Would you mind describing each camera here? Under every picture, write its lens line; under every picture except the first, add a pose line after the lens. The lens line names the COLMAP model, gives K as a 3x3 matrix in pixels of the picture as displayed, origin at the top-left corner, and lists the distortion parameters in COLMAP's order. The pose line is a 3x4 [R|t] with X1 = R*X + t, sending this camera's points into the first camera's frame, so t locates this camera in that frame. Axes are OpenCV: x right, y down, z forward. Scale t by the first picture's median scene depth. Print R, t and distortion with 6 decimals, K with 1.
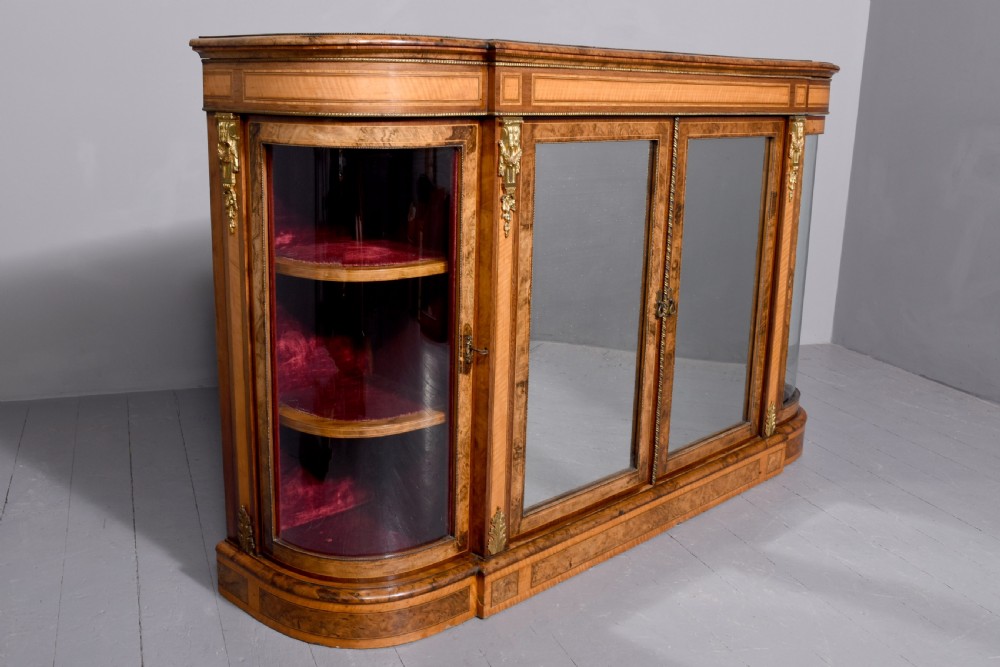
lens RADIAL K [[1009.7, 0, 477.0], [0, 1009.7, 328.0], [0, 0, 1]] dist [-0.011156, 0.000000]
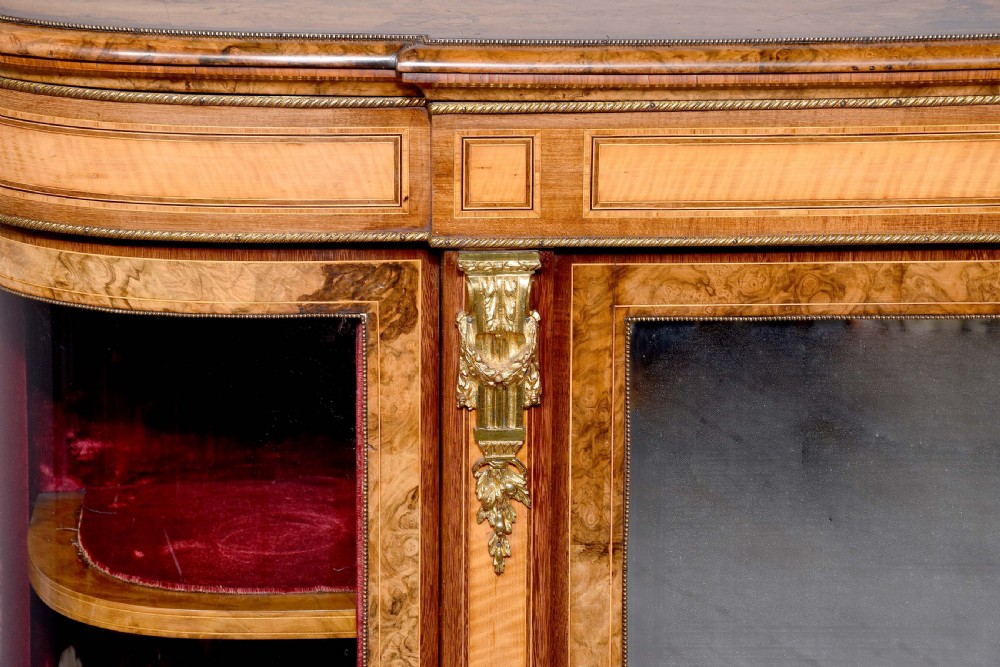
lens RADIAL K [[3002.0, 0, 491.1], [0, 3002.0, 337.3], [0, 0, 1]] dist [0.901953, 0.000000]
pose [[0.747731, 0.140175, -0.649037, 0.666513], [-0.145575, 0.988290, 0.045733, -0.208204], [0.647847, 0.060288, 0.759381, 0.177605]]
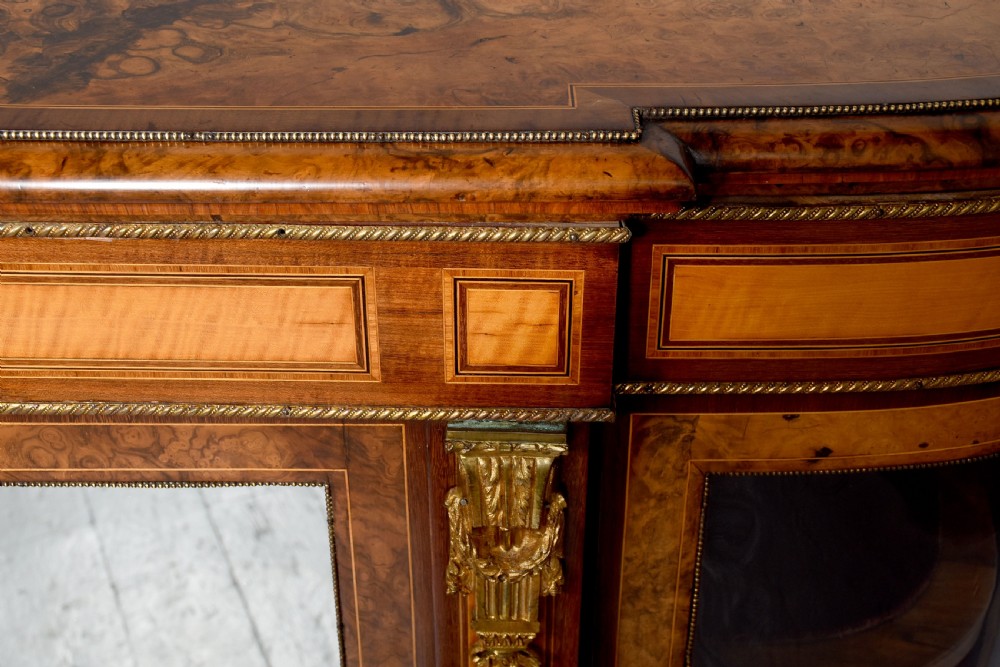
lens RADIAL K [[1274.2, 0, 505.8], [0, 1274.2, 305.7], [0, 0, 1]] dist [0.138896, 0.000000]
pose [[0.699826, 0.387322, -0.600188, 0.568723], [-0.155959, 0.902809, 0.400764, -0.406230], [0.697080, -0.186860, 0.692216, 1.102029]]
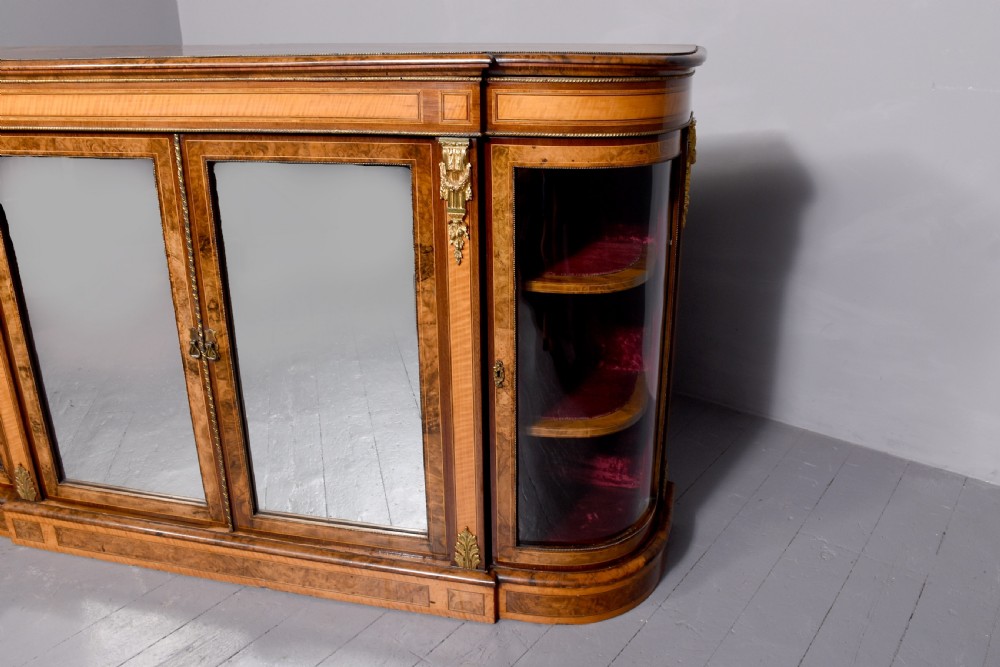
lens RADIAL K [[841.7, 0, 505.6], [0, 841.7, 316.1], [0, 0, 1]] dist [-0.111450, 0.060864]
pose [[0.539228, 0.274609, -0.796130, 1.028903], [-0.177686, 0.961160, 0.211184, -0.284052], [0.823202, 0.027586, 0.567078, 0.934339]]
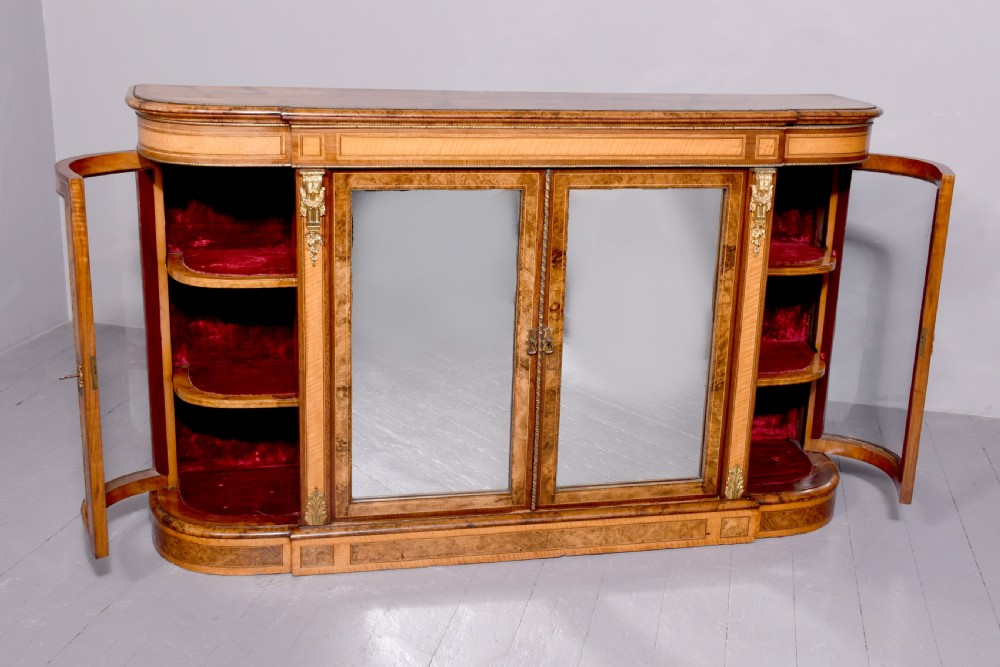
lens RADIAL K [[1211.3, 0, 502.6], [0, 1211.3, 314.8], [0, 0, 1]] dist [0.011420, 0.000000]
pose [[0.846470, 0.151768, -0.510348, 0.916129], [-0.138322, 0.988286, 0.064476, -0.148019], [0.514155, 0.016015, 0.857548, -0.117909]]
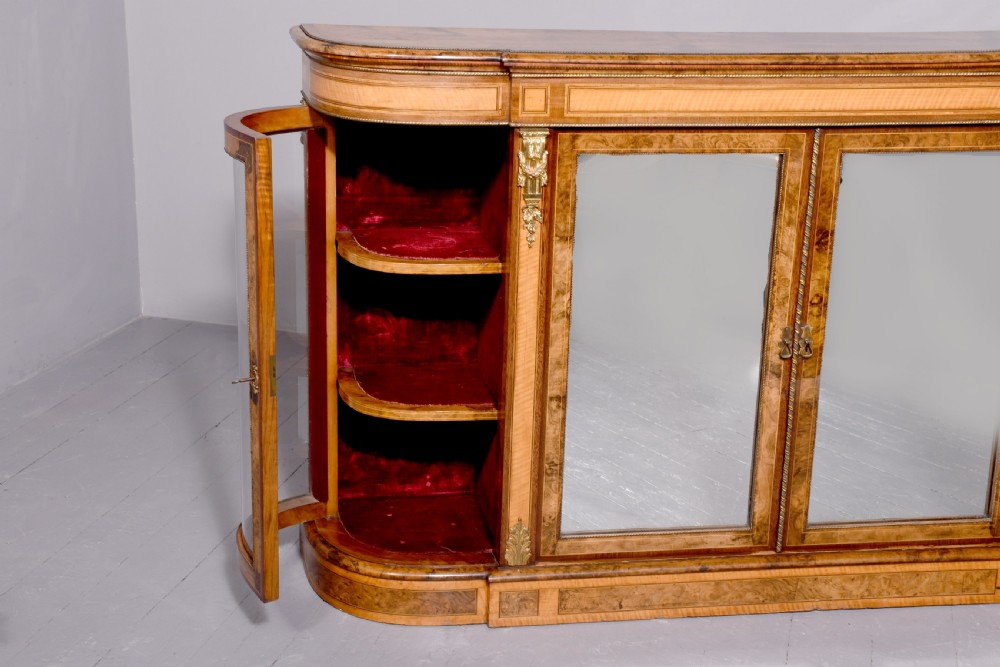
lens RADIAL K [[1473.6, 0, 495.8], [0, 1473.6, 330.2], [0, 0, 1]] dist [0.192419, 0.000000]
pose [[0.828070, 0.162665, -0.536507, 0.746496], [-0.143151, 0.986608, 0.078187, -0.111656], [0.542040, 0.012057, 0.840266, -0.217165]]
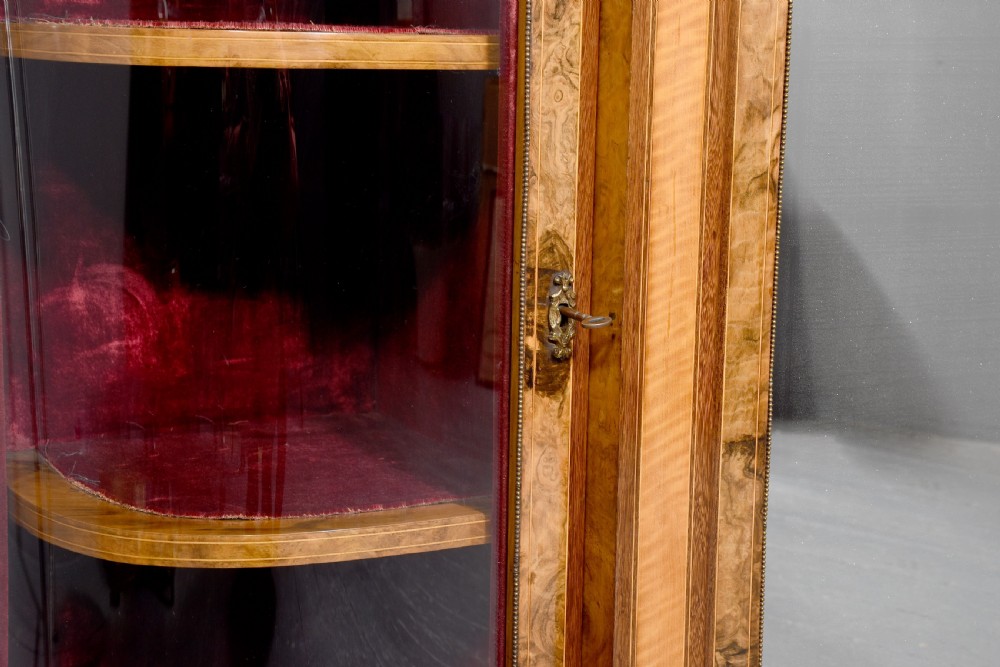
lens RADIAL K [[1638.5, 0, 495.7], [0, 1638.5, 331.9], [0, 0, 1]] dist [0.214799, 0.000000]
pose [[0.965236, 0.038108, -0.258586, 0.102348], [-0.058276, 0.995788, -0.070779, 0.061460], [0.254800, 0.083388, 0.963392, 0.477609]]
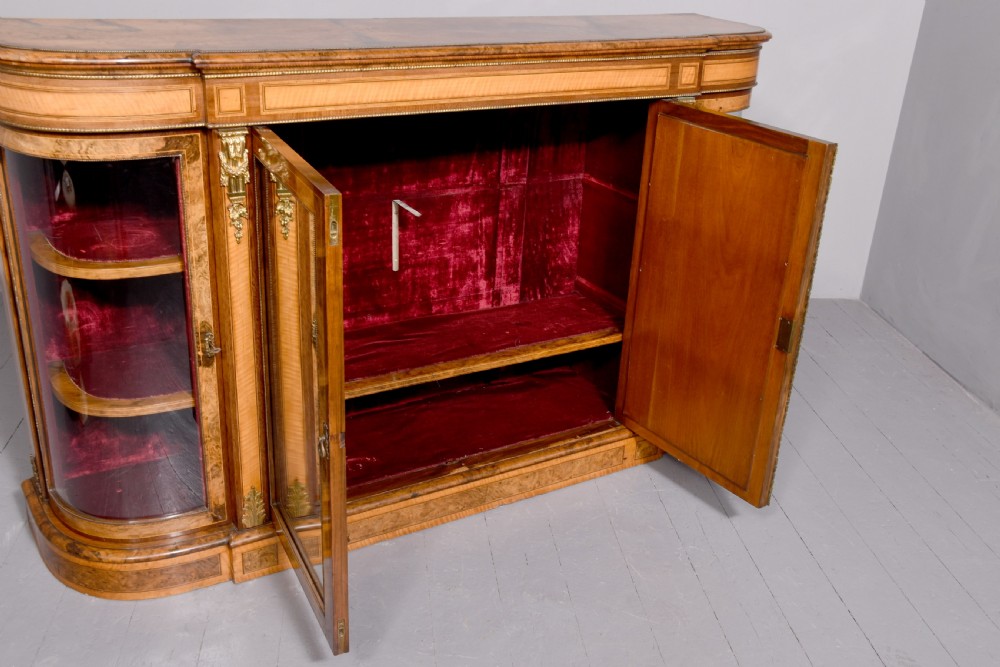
lens RADIAL K [[1009.7, 0, 508.5], [0, 1009.7, 341.4], [0, 0, 1]] dist [-0.011156, 0.000000]
pose [[0.973943, 0.121625, -0.191423, 0.471689], [-0.085924, 0.979002, 0.184859, -0.192900], [0.209887, -0.163594, 0.963942, 0.061602]]
